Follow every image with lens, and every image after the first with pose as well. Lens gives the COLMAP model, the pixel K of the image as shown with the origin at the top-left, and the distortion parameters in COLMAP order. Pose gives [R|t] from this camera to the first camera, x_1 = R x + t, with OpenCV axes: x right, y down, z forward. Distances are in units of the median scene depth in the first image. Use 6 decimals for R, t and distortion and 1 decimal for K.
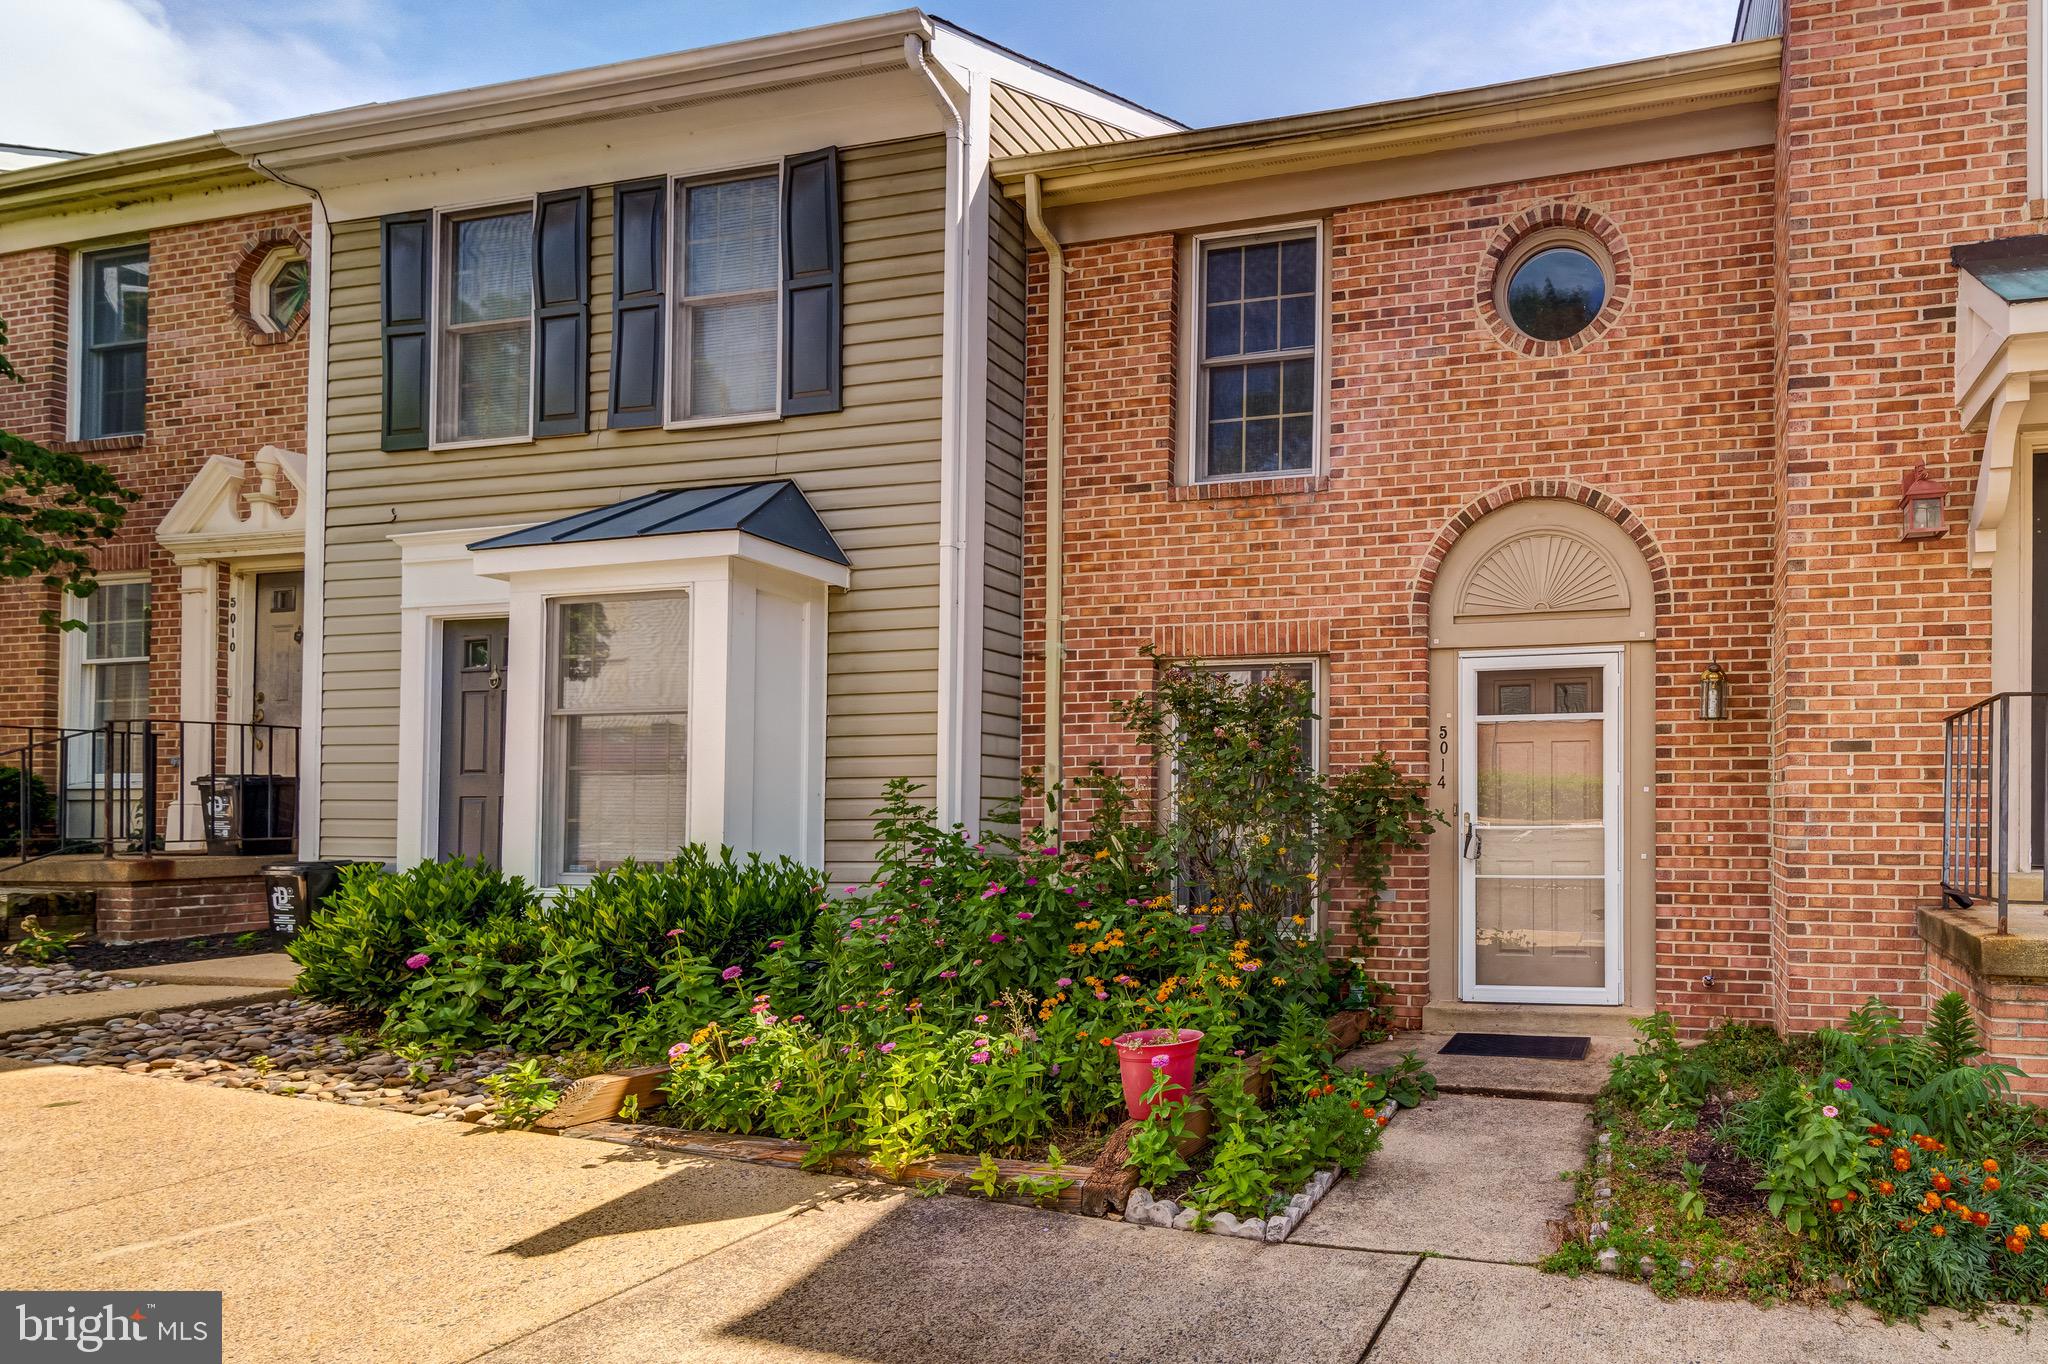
lens RADIAL K [[1858.7, 0, 1025.8], [0, 1858.7, 682.2], [0, 0, 1]] dist [0.008083, 0.008800]
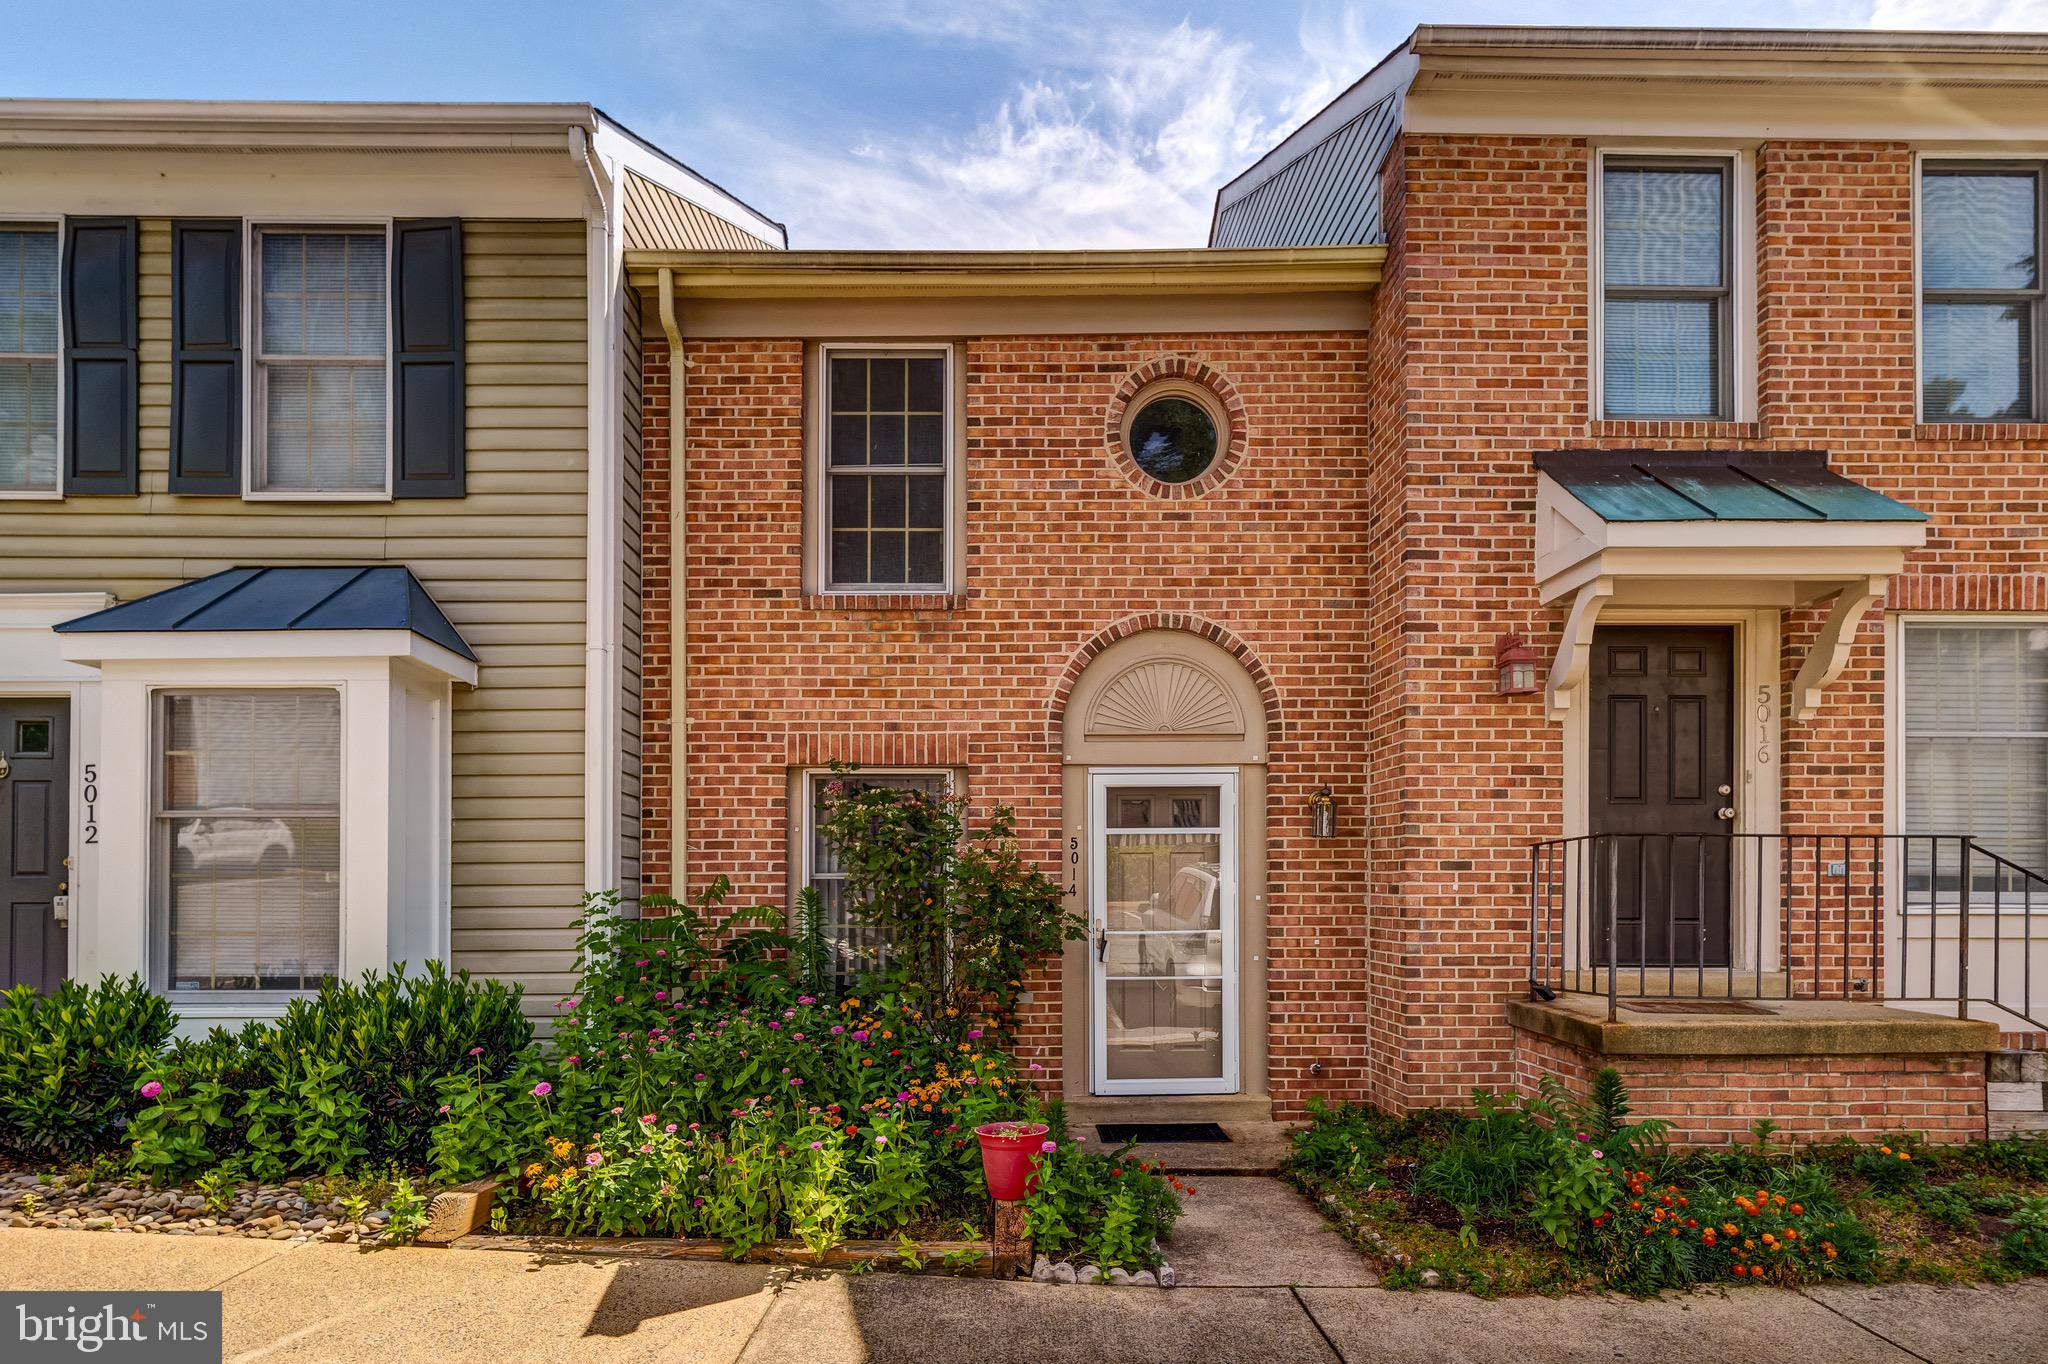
lens RADIAL K [[2250.6, 0, 1023.9], [0, 2250.6, 685.2], [0, 0, 1]] dist [0.018981, 0.000000]
pose [[0.931131, 0.030909, 0.363374, -0.273870], [-0.023755, 0.999426, -0.024142, -0.031835], [-0.363911, 0.013847, 0.931331, -0.193811]]
